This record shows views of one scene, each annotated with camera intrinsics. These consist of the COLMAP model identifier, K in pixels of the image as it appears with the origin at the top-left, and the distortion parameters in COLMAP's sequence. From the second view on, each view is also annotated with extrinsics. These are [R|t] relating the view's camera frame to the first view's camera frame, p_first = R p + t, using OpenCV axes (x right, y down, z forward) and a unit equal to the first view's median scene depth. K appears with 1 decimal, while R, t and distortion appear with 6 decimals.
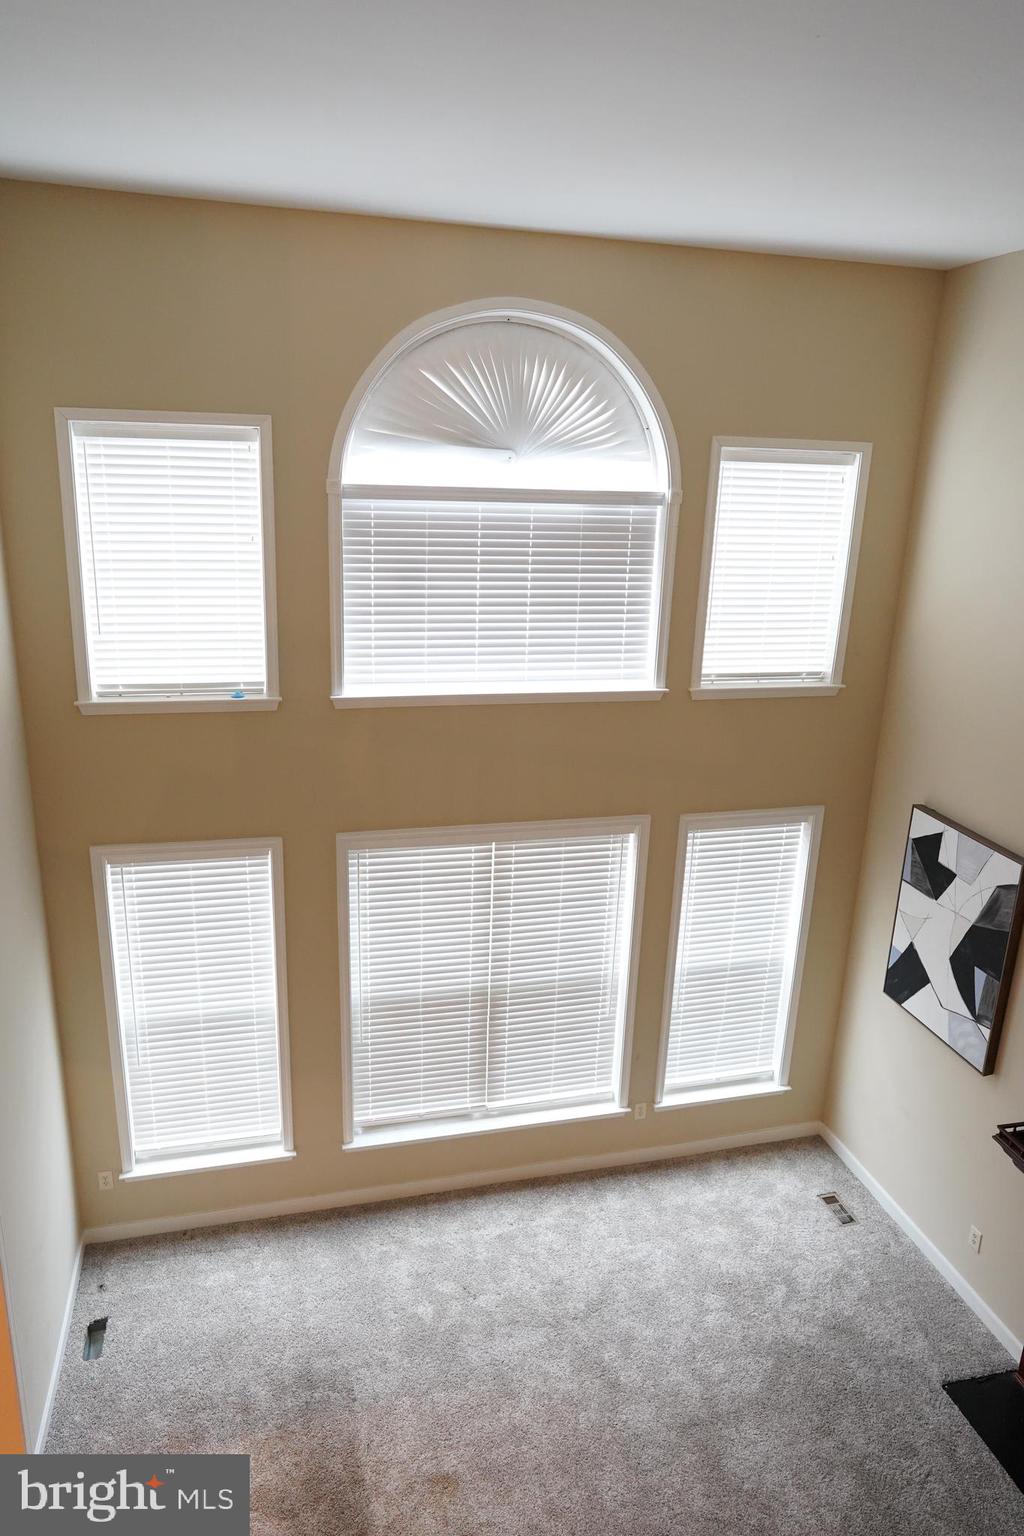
lens RADIAL K [[1022.7, 0, 511.7], [0, 1022.7, 766.1], [0, 0, 1]] dist [-0.044780, 0.052082]
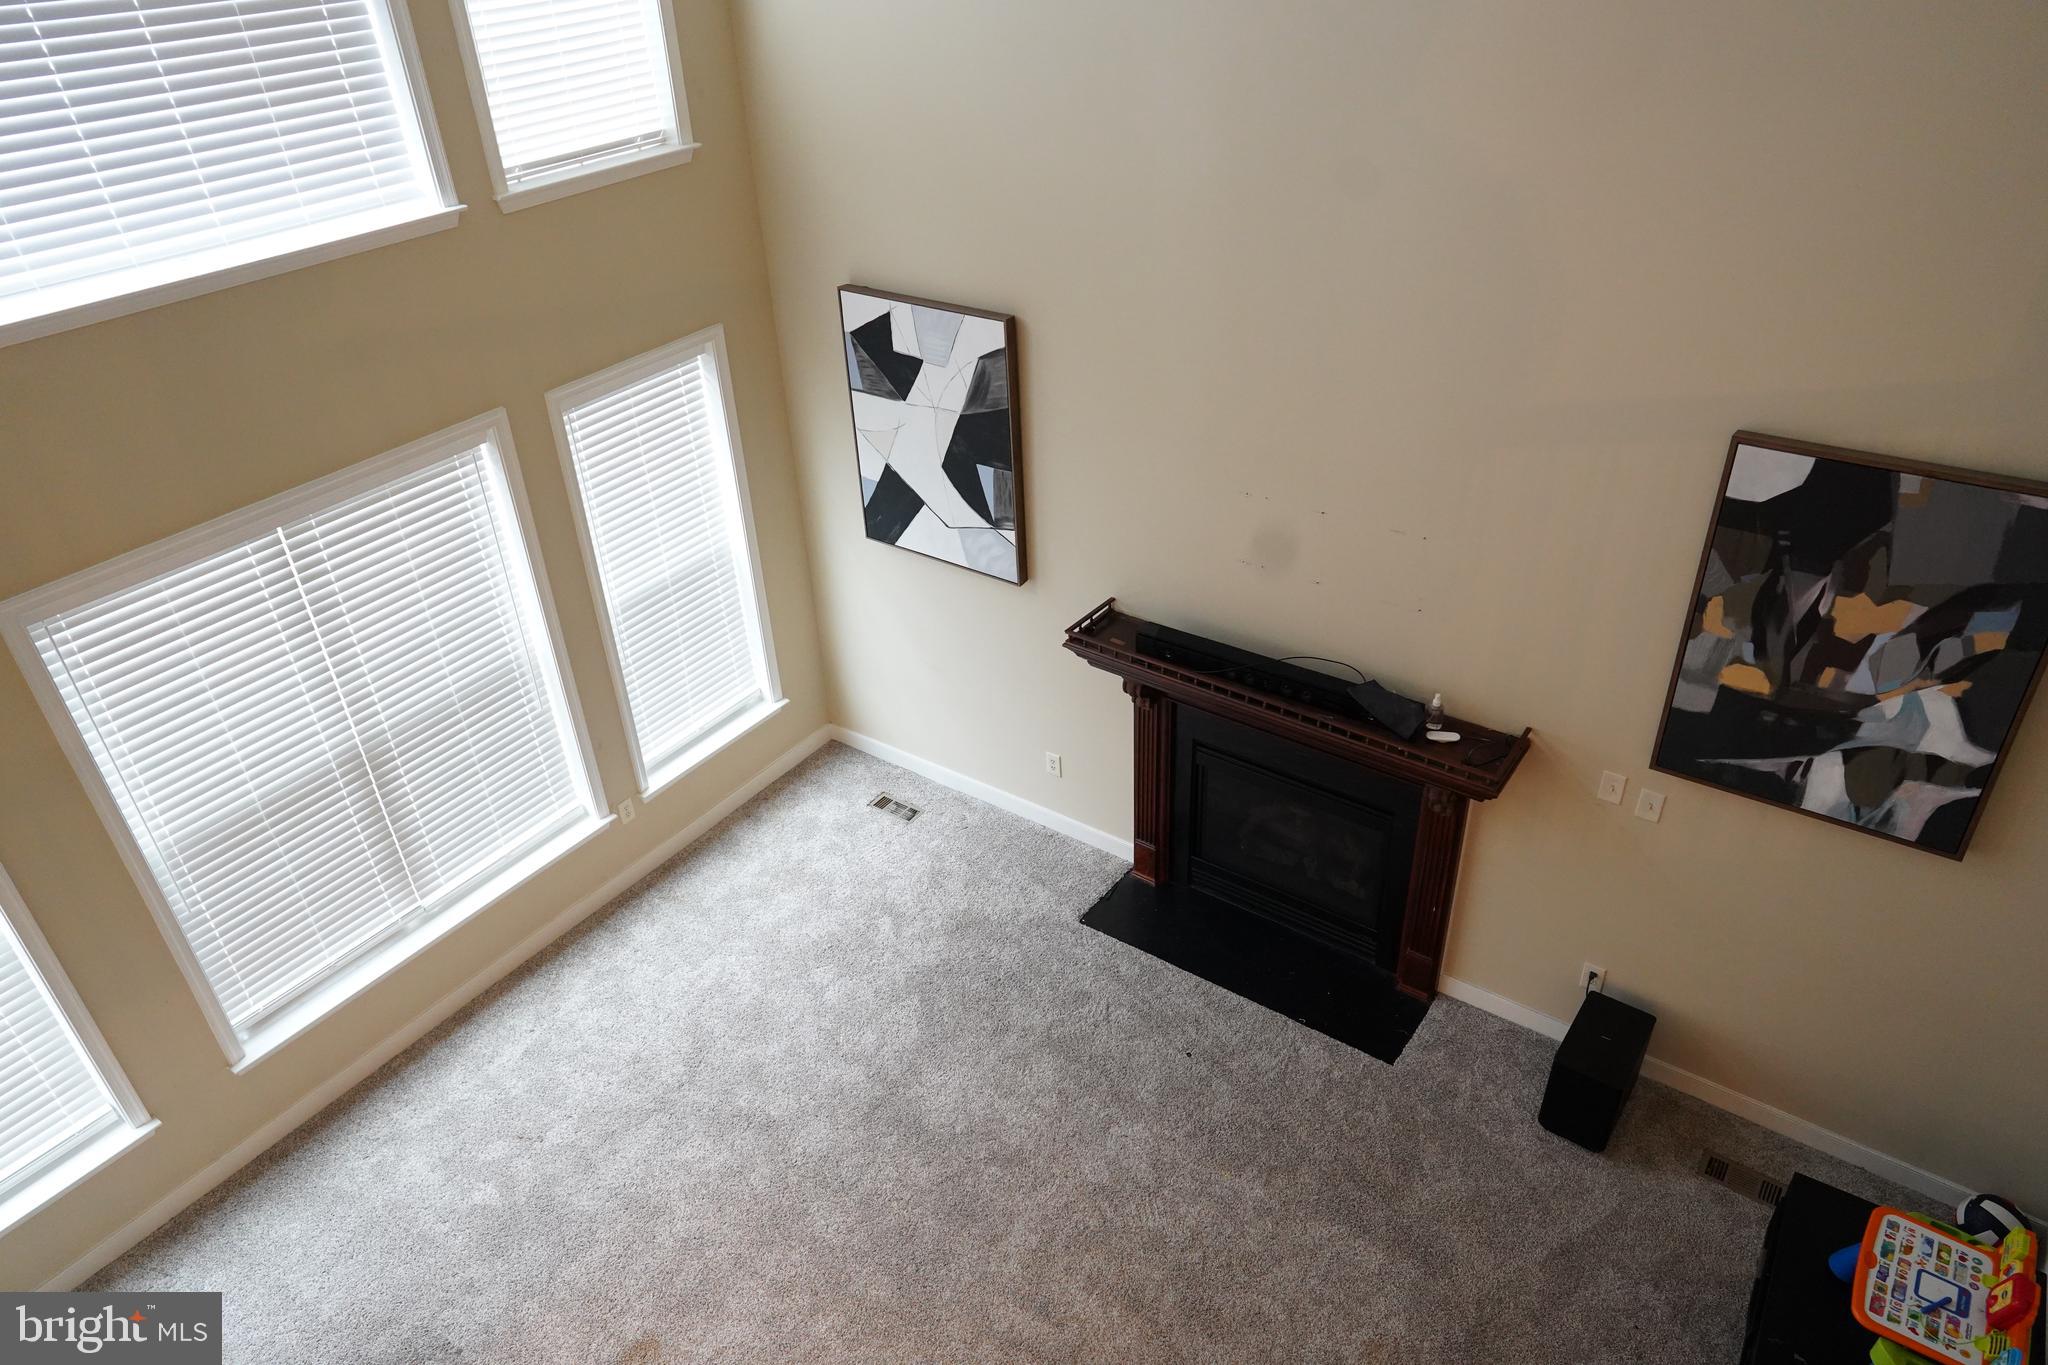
lens RADIAL K [[1363.6, 0, 1021.4], [0, 1363.6, 669.4], [0, 0, 1]] dist [-0.044780, 0.052082]
pose [[0.769798, -0.395988, 0.500604, -0.113876], [0.249897, 0.908661, 0.334494, -0.007225], [-0.587335, -0.132393, 0.798442, 0.084536]]
